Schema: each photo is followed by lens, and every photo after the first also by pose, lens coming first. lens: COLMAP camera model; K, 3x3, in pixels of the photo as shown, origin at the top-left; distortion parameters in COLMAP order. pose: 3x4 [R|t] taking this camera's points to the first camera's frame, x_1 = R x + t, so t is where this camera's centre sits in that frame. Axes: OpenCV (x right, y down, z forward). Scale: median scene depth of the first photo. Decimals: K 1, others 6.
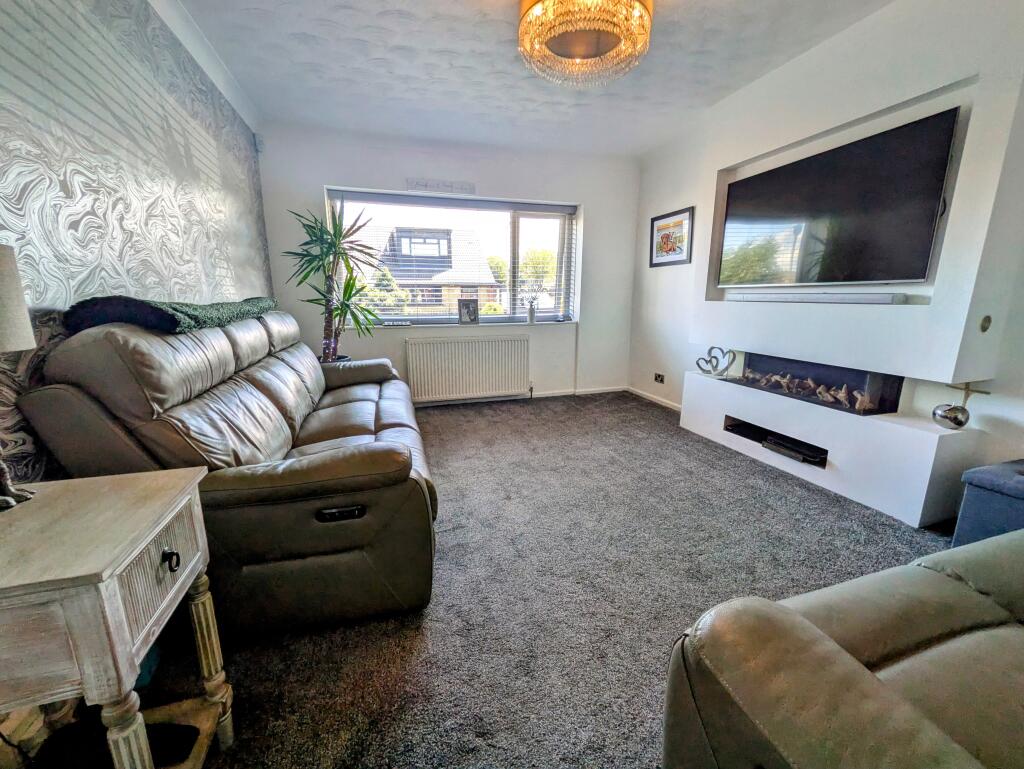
lens RADIAL K [[401.5, 0, 503.7], [0, 401.5, 385.2], [0, 0, 1]] dist [-0.004553, -0.000687]
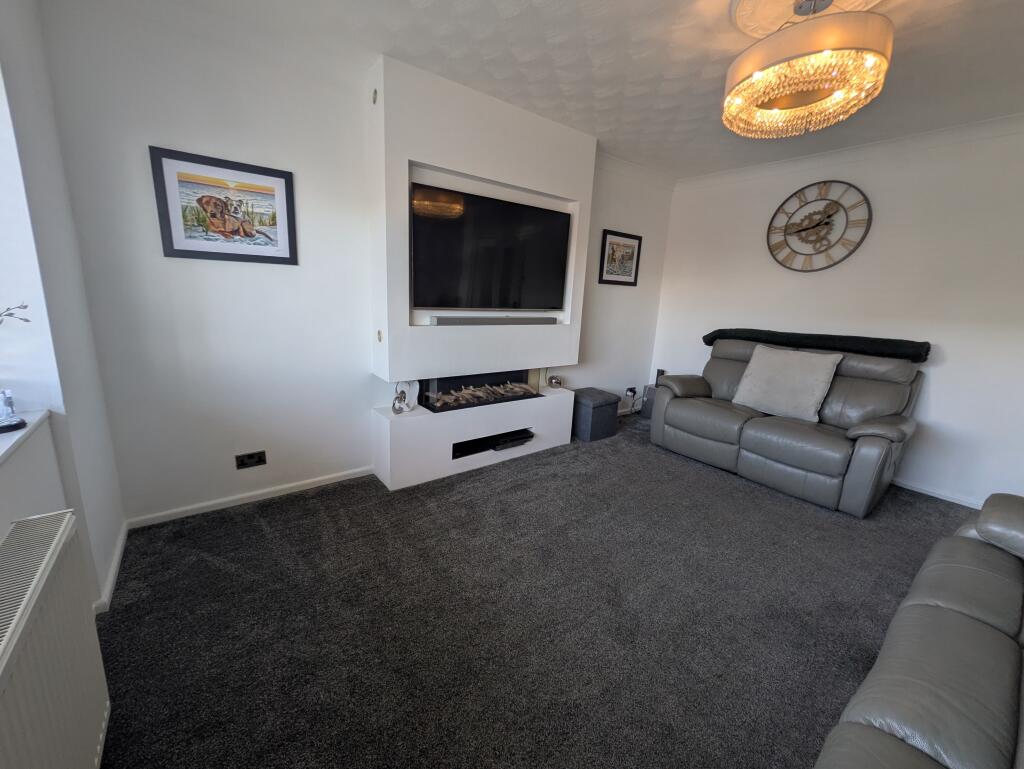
lens RADIAL K [[401.5, 0, 501.9], [0, 401.5, 389.6], [0, 0, 1]] dist [-0.004553, -0.000687]
pose [[-0.341217, -0.220518, 0.913752, -0.303120], [0.169168, 0.941814, 0.290461, -0.285719], [-0.924637, 0.253688, -0.284058, 1.069831]]
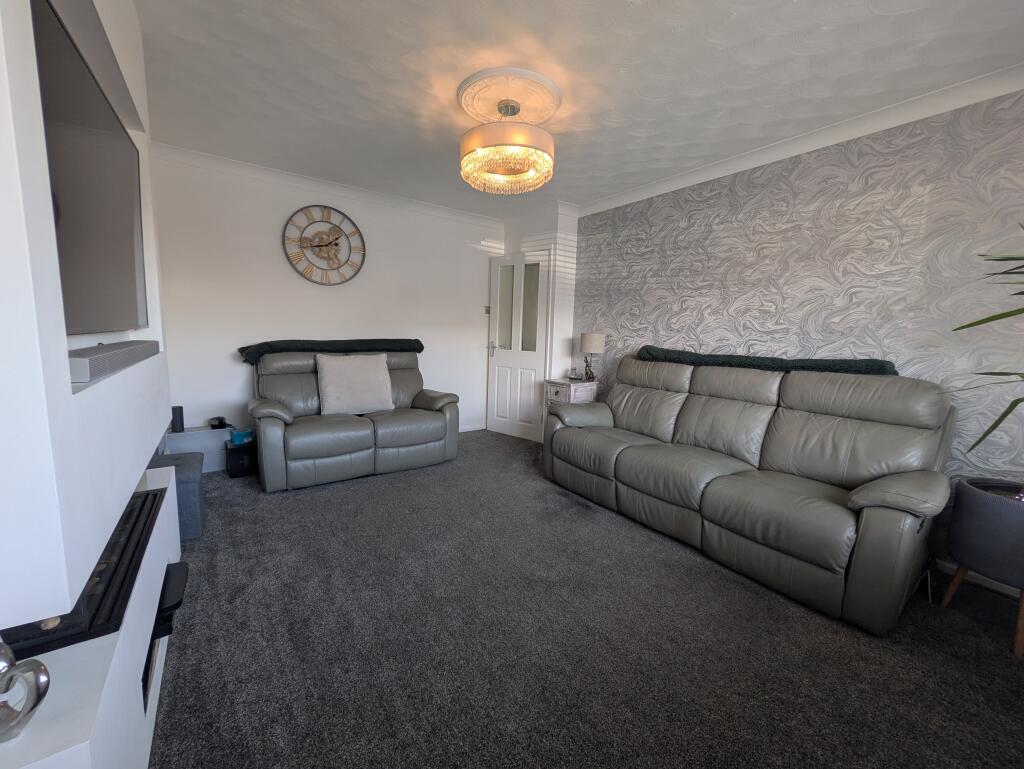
lens RADIAL K [[401.5, 0, 515.2], [0, 401.5, 388.2], [0, 0, 1]] dist [-0.004553, -0.000687]
pose [[-0.946404, 0.032380, -0.321358, 0.179093], [-0.085618, 0.934216, 0.346279, -0.302184], [0.311430, 0.355234, -0.881374, 1.214464]]
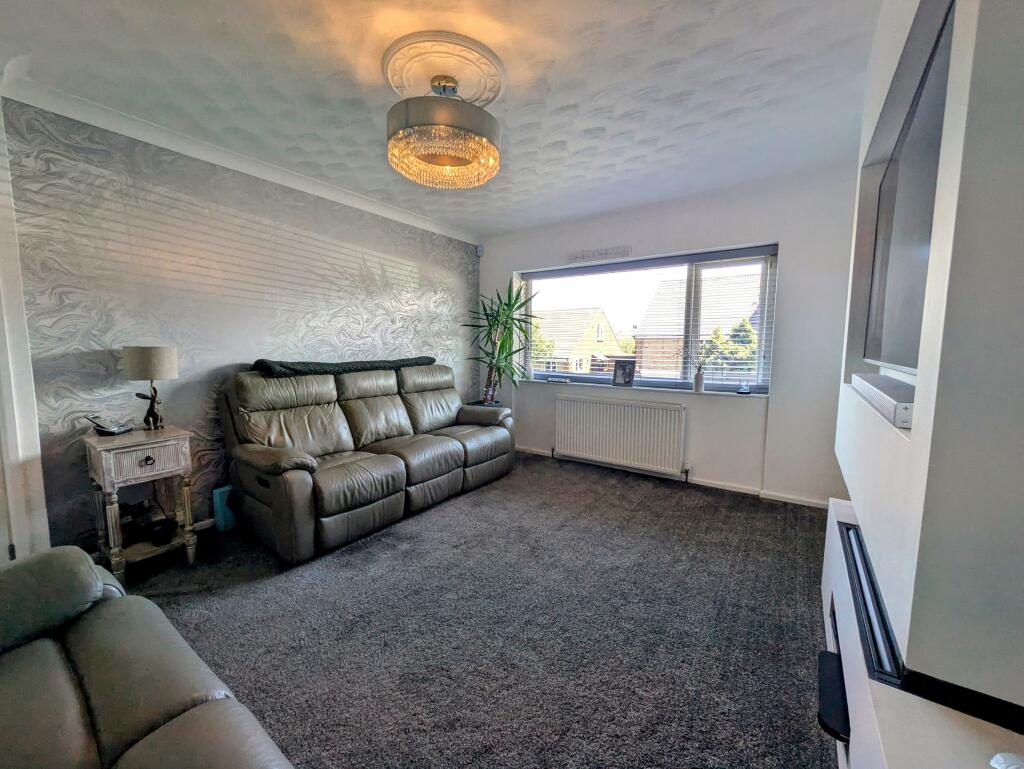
lens RADIAL K [[401.5, 0, 506.9], [0, 401.5, 382.6], [0, 0, 1]] dist [-0.004553, -0.000687]
pose [[0.612987, 0.081107, -0.785919, 0.513312], [-0.179496, 0.983003, -0.038553, -0.077208], [0.769433, 0.164702, 0.617127, 0.206099]]
